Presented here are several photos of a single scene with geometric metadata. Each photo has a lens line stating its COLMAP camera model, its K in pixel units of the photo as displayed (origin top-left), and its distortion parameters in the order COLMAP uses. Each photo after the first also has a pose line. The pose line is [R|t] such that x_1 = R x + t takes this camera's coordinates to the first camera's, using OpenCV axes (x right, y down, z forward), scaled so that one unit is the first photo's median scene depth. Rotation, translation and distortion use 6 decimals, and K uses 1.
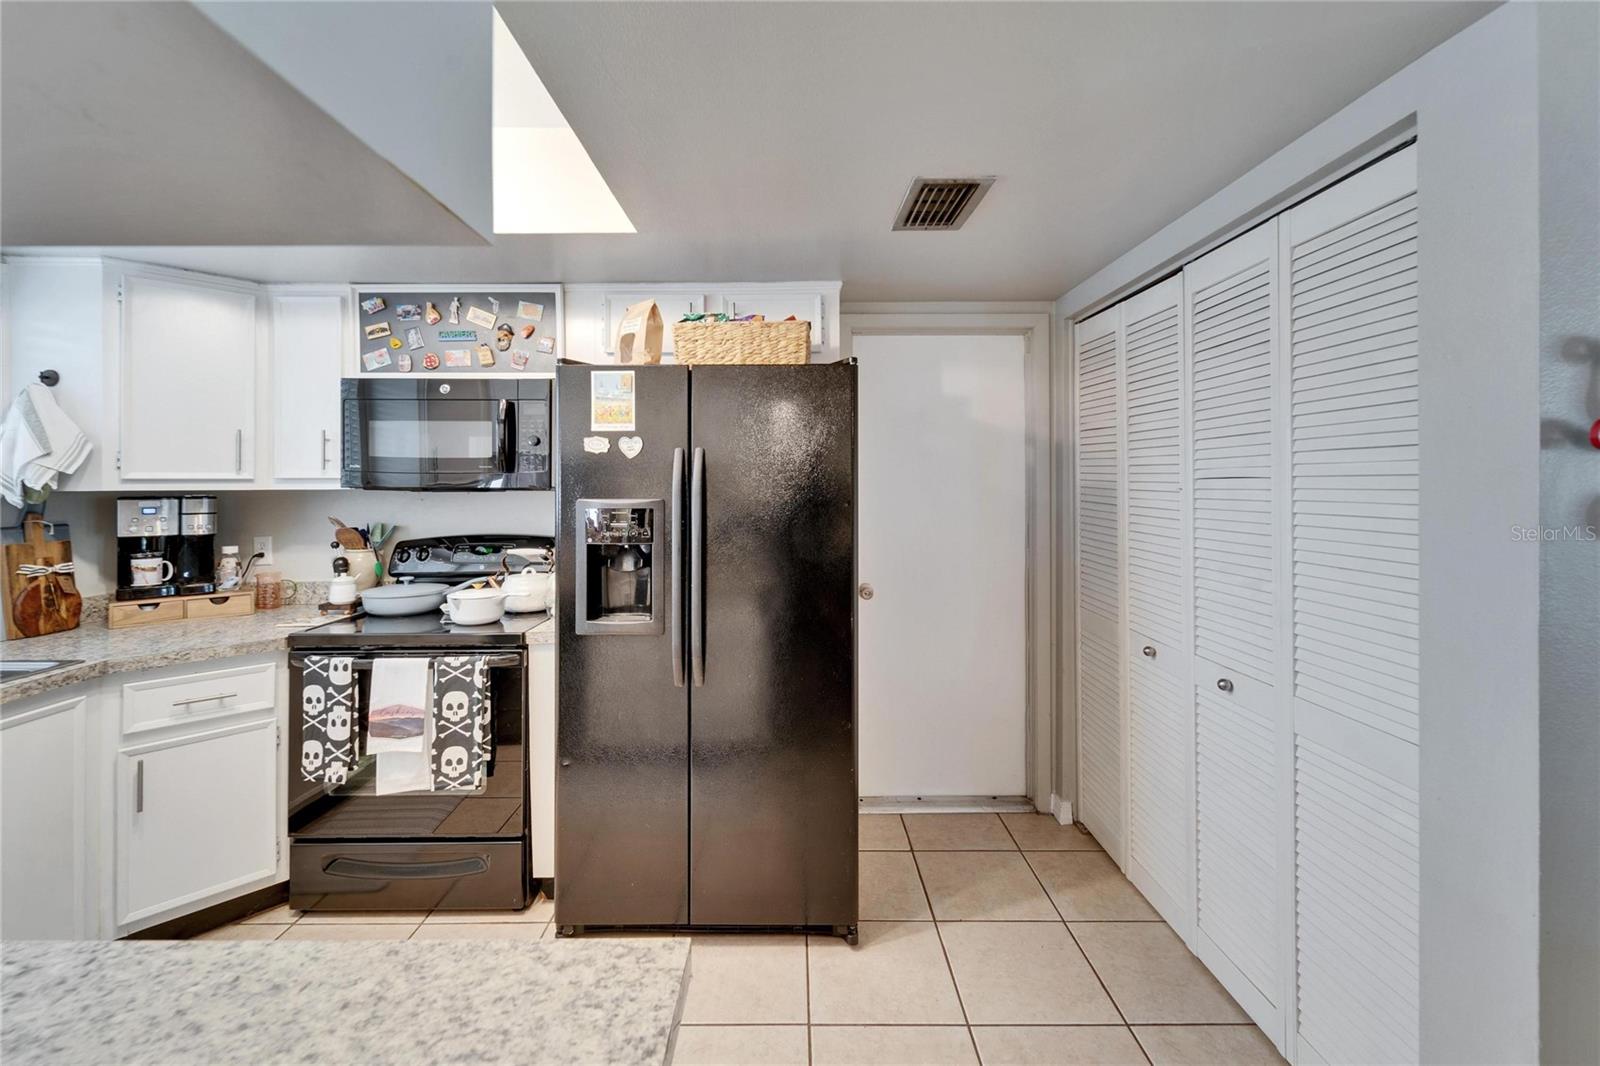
lens RADIAL K [[669.5, 0, 797.7], [0, 669.5, 474.9], [0, 0, 1]] dist [-0.000843, -0.000517]
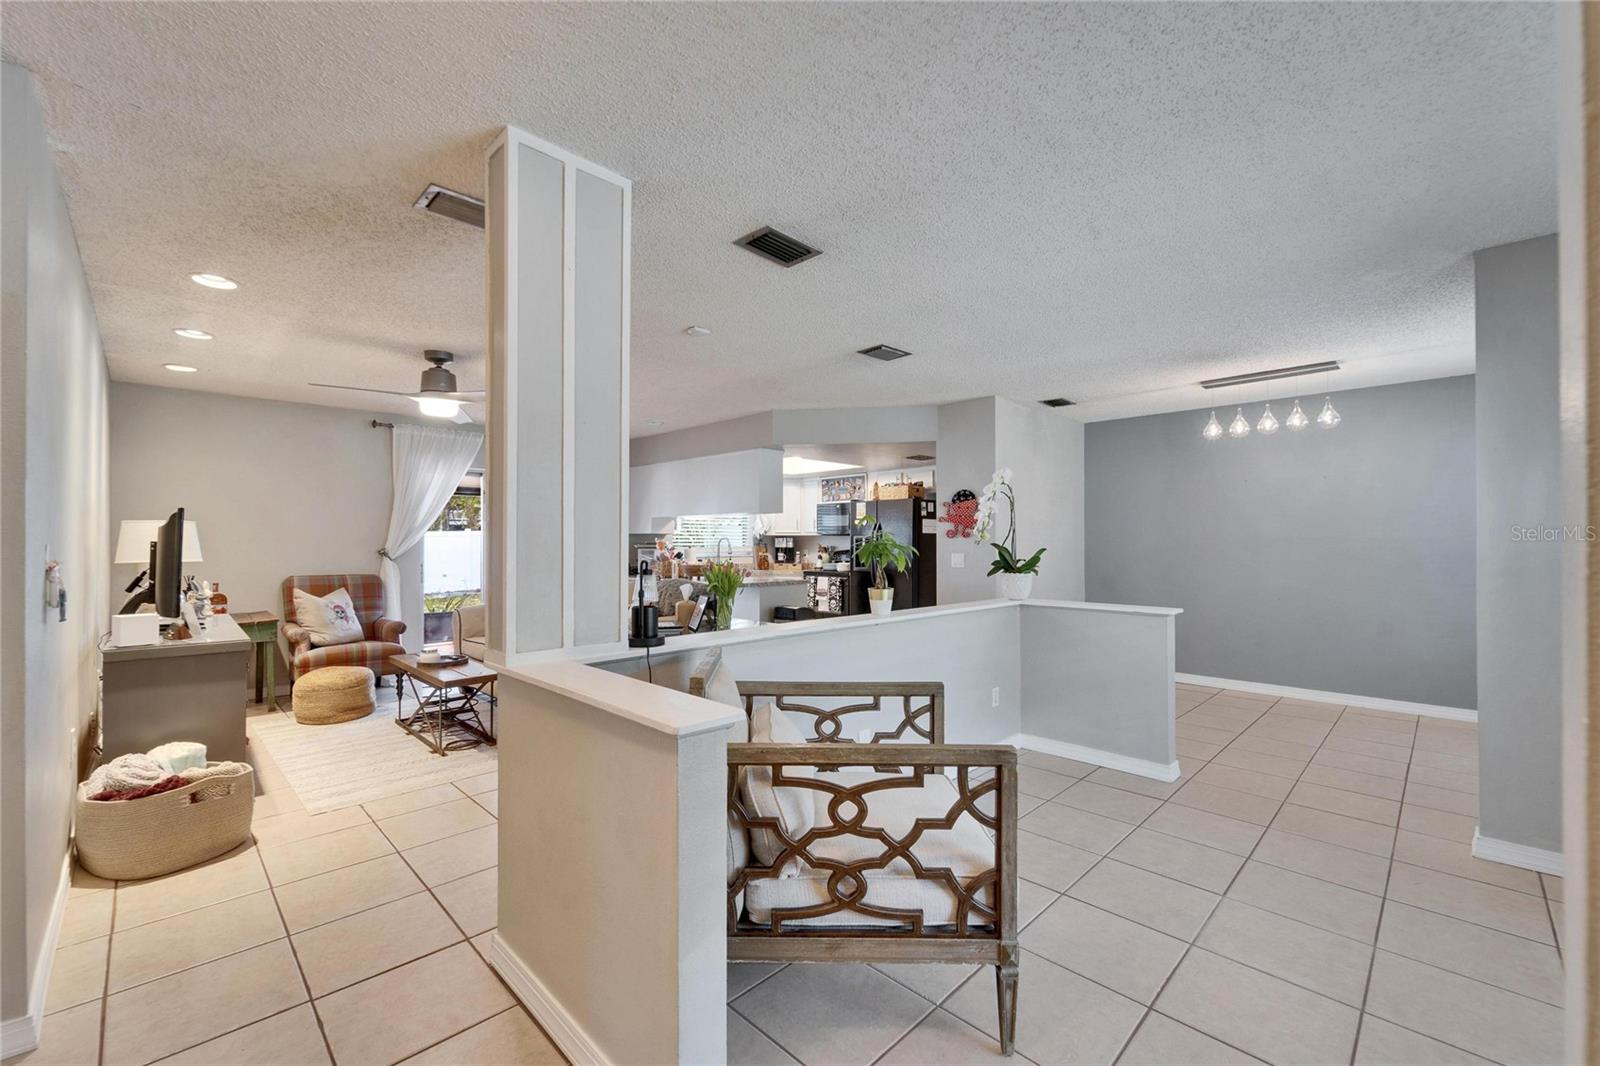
lens RADIAL K [[663.8, 0, 796.4], [0, 663.8, 537.7], [0, 0, 1]] dist [0.001192, -0.000015]
pose [[0.699483, -0.002986, -0.714643, 1.849883], [0.003441, 0.999994, -0.000810, 0.039989], [0.714640, -0.001892, 0.699489, -1.633371]]
